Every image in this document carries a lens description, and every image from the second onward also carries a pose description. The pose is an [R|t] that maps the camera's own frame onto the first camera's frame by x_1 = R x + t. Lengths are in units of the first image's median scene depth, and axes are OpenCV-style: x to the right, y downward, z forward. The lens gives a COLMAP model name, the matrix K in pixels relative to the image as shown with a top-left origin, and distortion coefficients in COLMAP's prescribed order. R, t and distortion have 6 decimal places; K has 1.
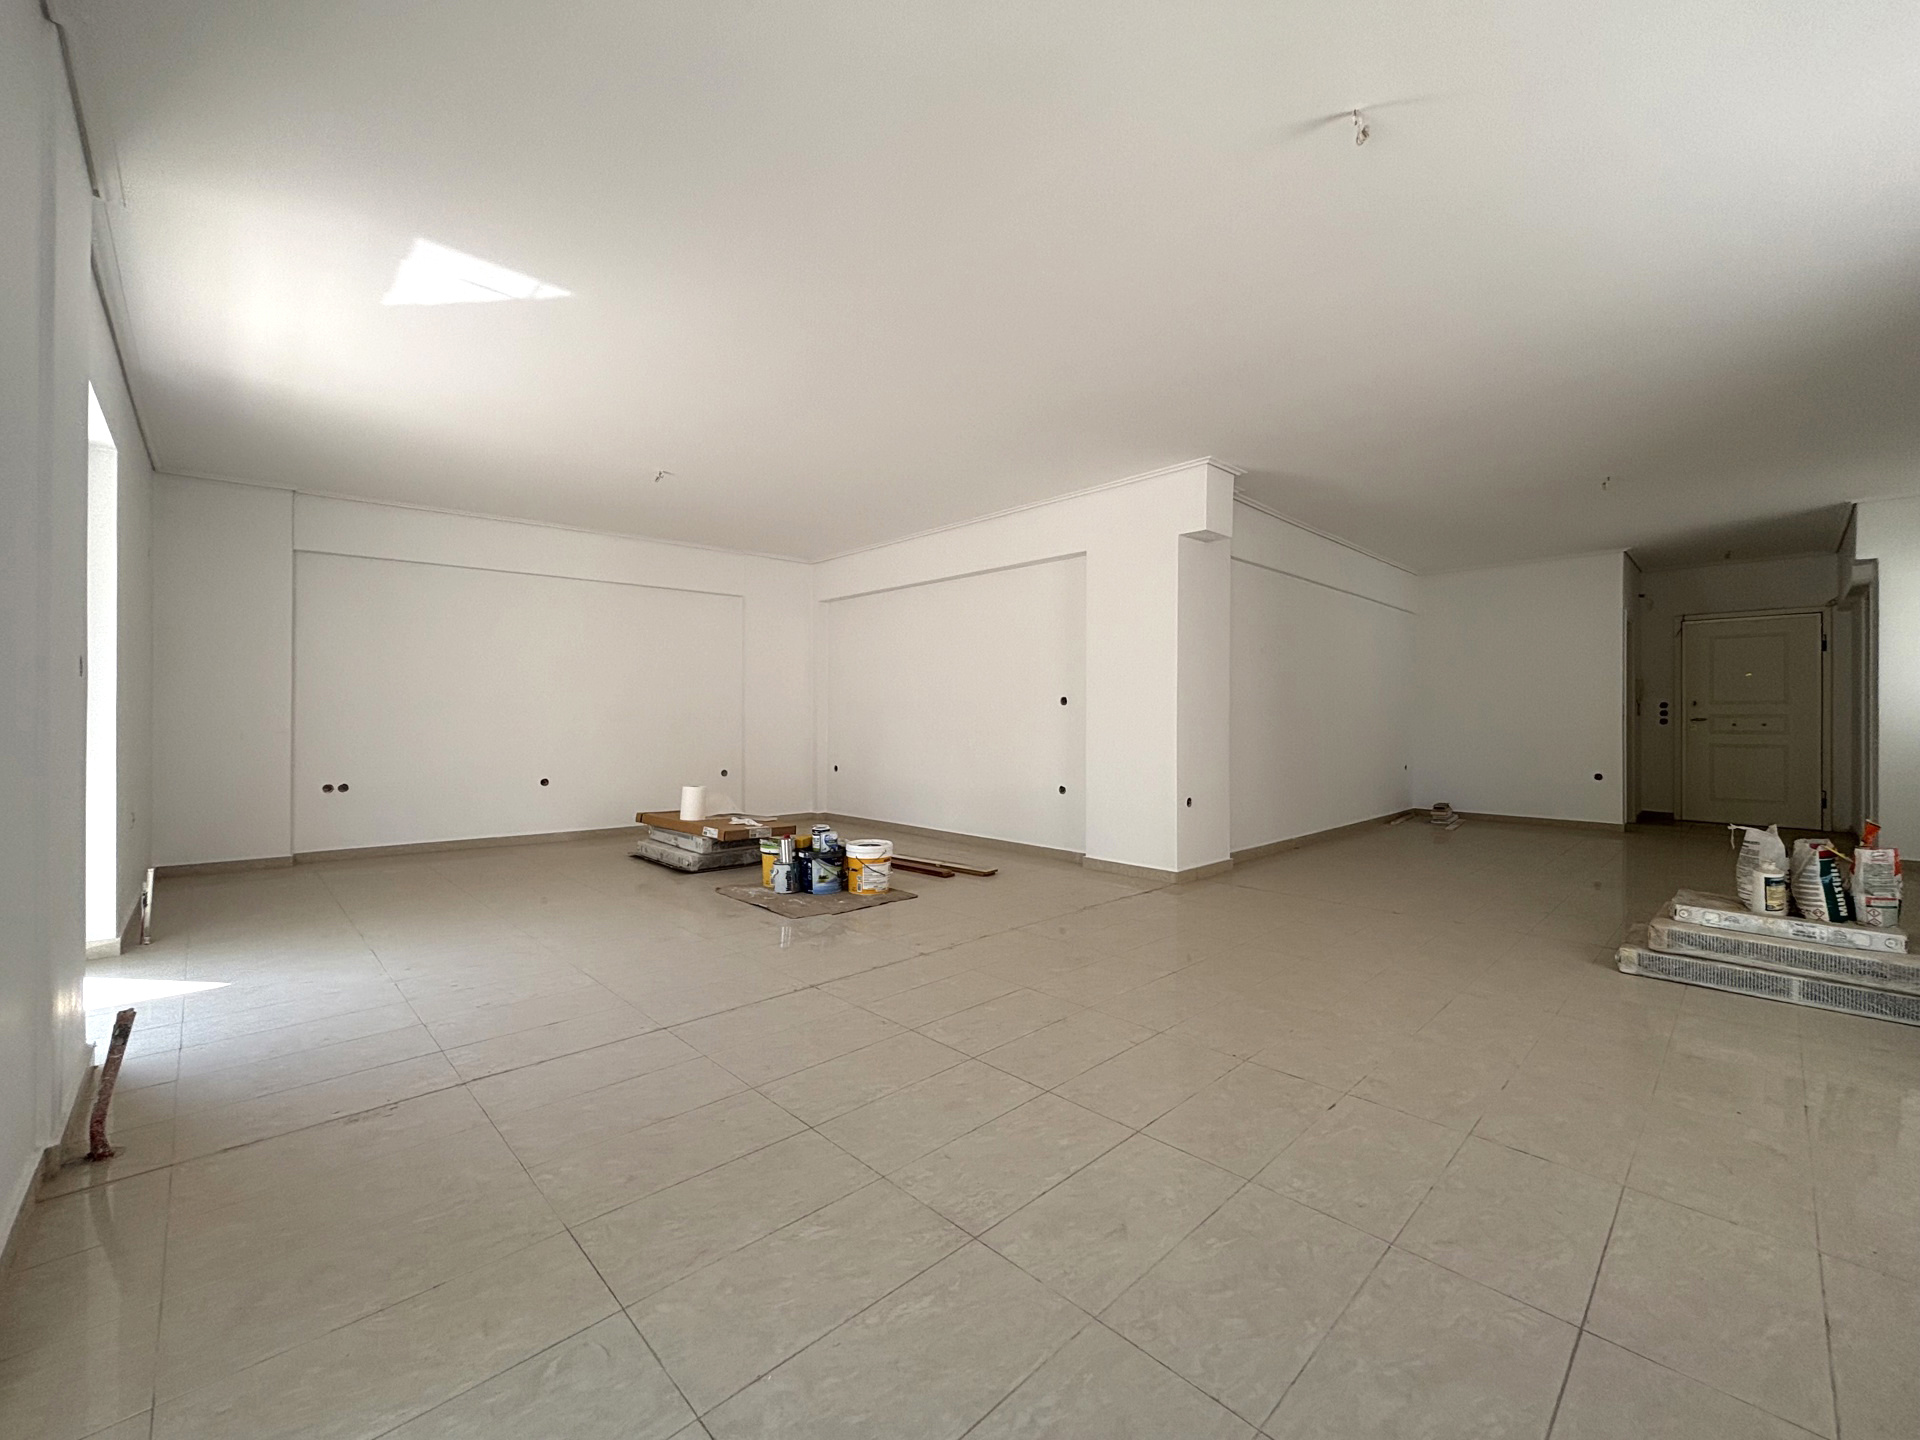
lens RADIAL K [[776.7, 0, 973.2], [0, 776.7, 717.2], [0, 0, 1]] dist [-0.001647, -0.000177]
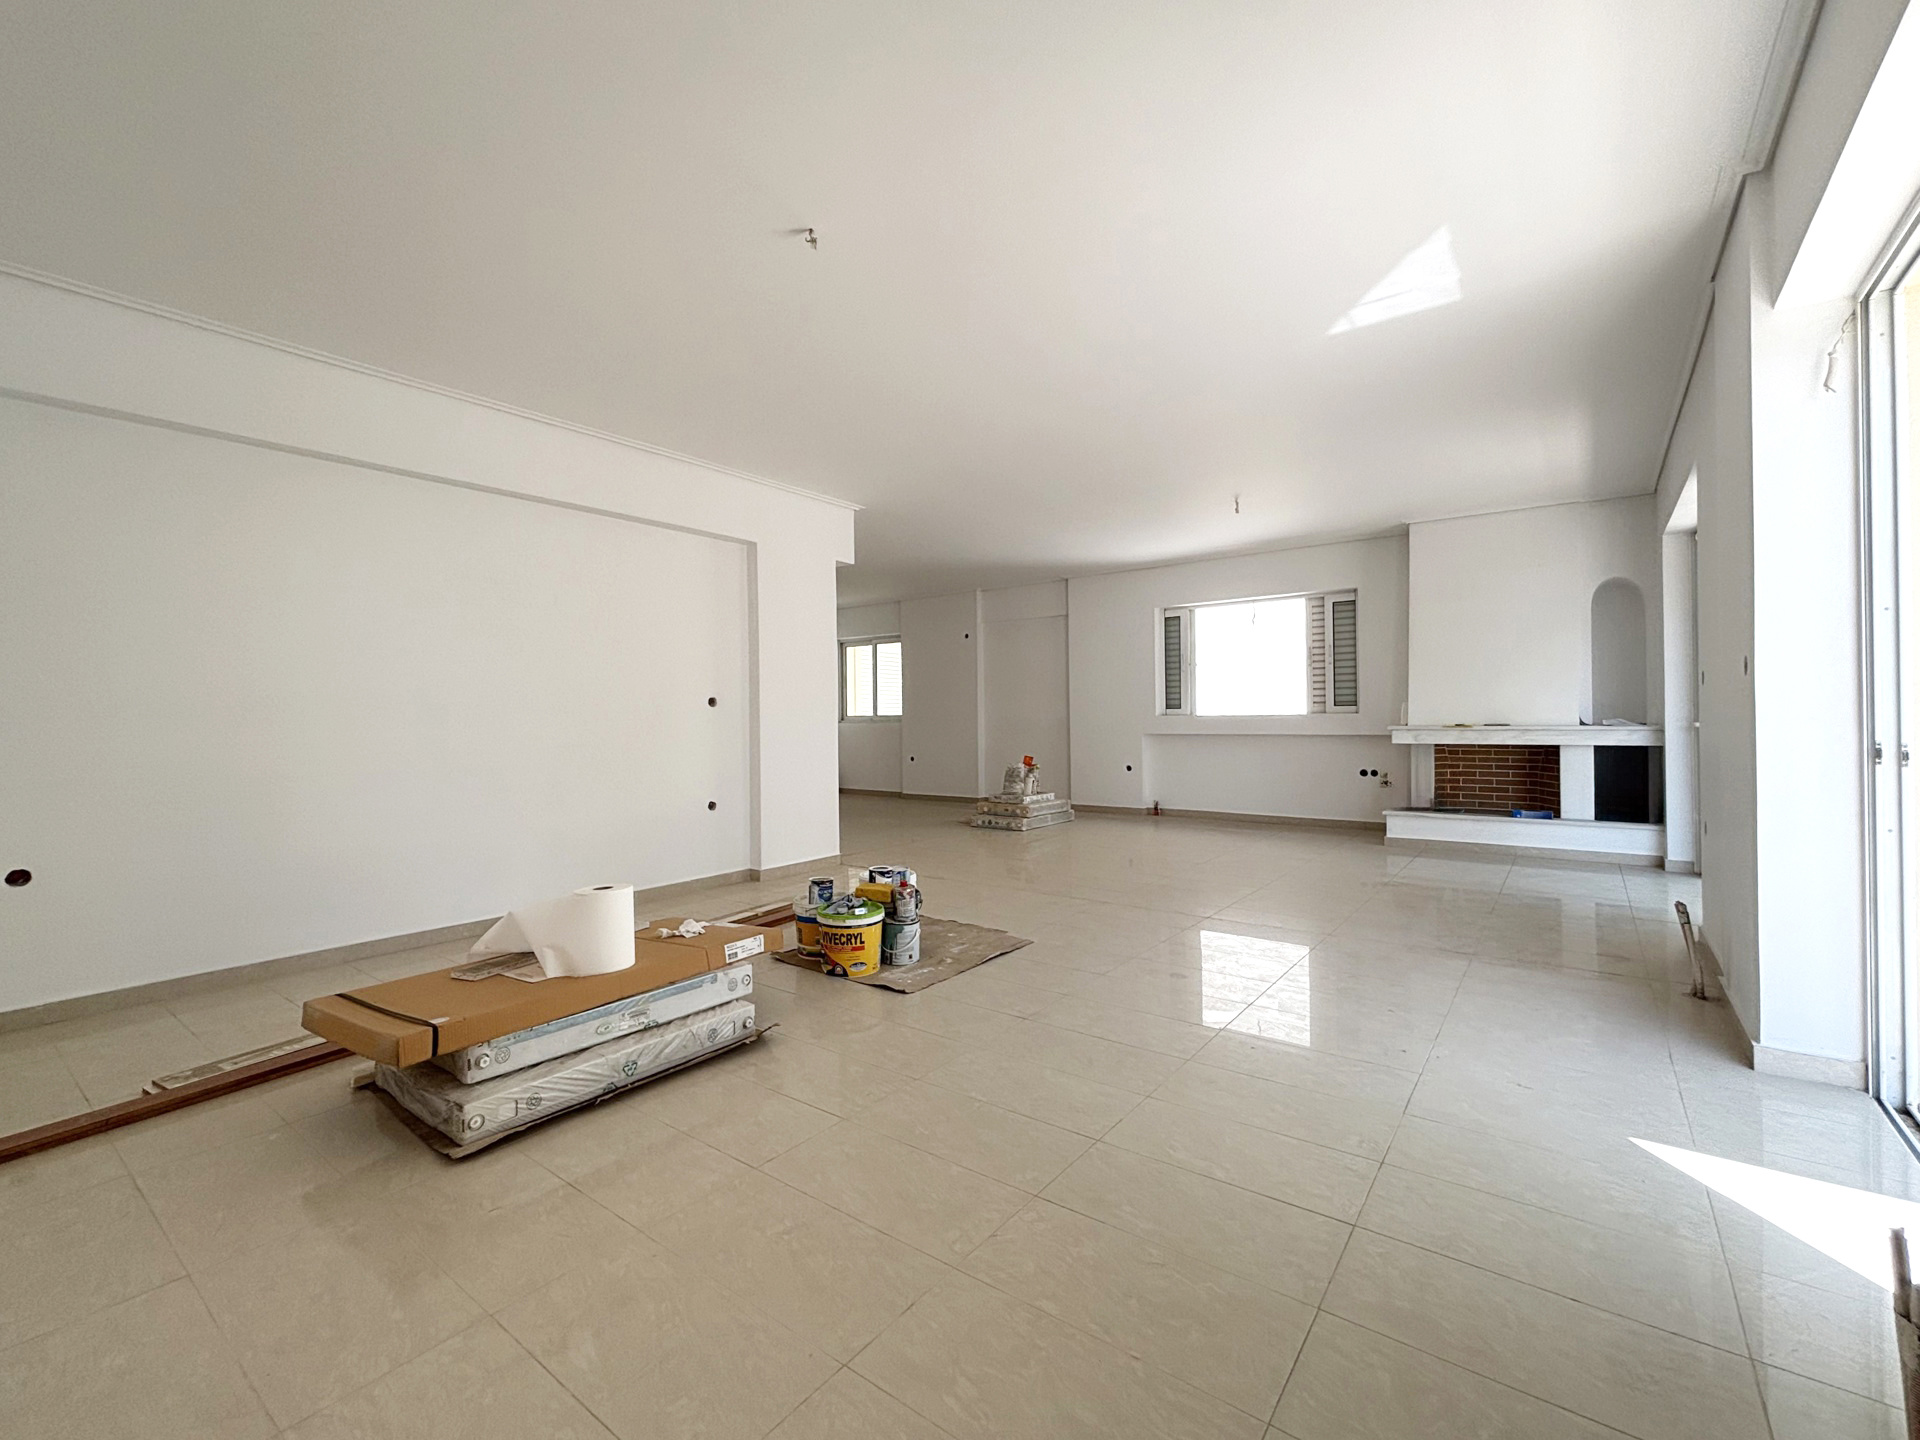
lens RADIAL K [[776.7, 0, 973.2], [0, 776.7, 717.2], [0, 0, 1]] dist [-0.001647, -0.000177]
pose [[-0.127084, 0.002013, 0.991890, -1.058391], [0.010921, 0.999940, -0.000630, -0.000154], [-0.991832, 0.010752, -0.127098, 1.121605]]
